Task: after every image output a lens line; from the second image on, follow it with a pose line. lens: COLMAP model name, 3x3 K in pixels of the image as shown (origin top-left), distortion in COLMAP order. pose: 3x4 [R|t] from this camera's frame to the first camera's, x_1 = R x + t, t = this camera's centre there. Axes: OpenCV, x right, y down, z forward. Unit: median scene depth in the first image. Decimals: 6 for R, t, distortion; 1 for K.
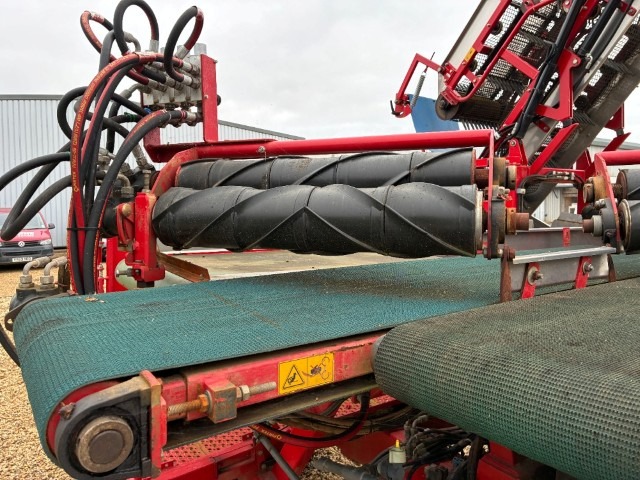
lens RADIAL K [[489.6, 0, 322.2], [0, 489.6, 227.3], [0, 0, 1]] dist [0.051916, -0.065925]
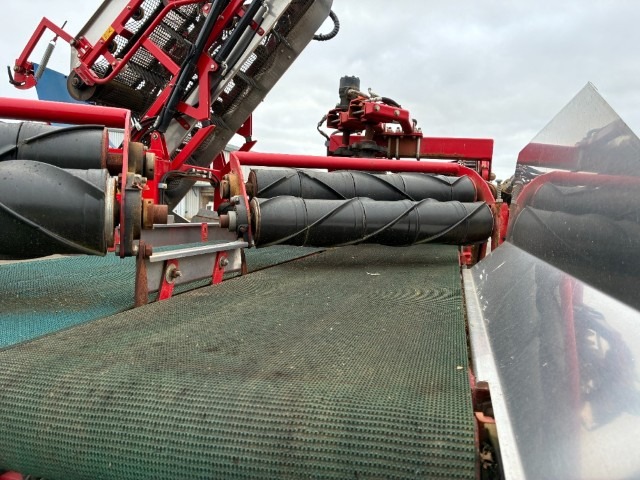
lens RADIAL K [[489.0, 0, 320.1], [0, 489.0, 226.8], [0, 0, 1]] dist [0.054577, -0.070447]
pose [[0.770160, 0.005819, 0.637824, 0.045938], [-0.010170, 0.999943, 0.003157, 0.003984], [-0.637770, -0.008918, 0.770175, 0.096631]]
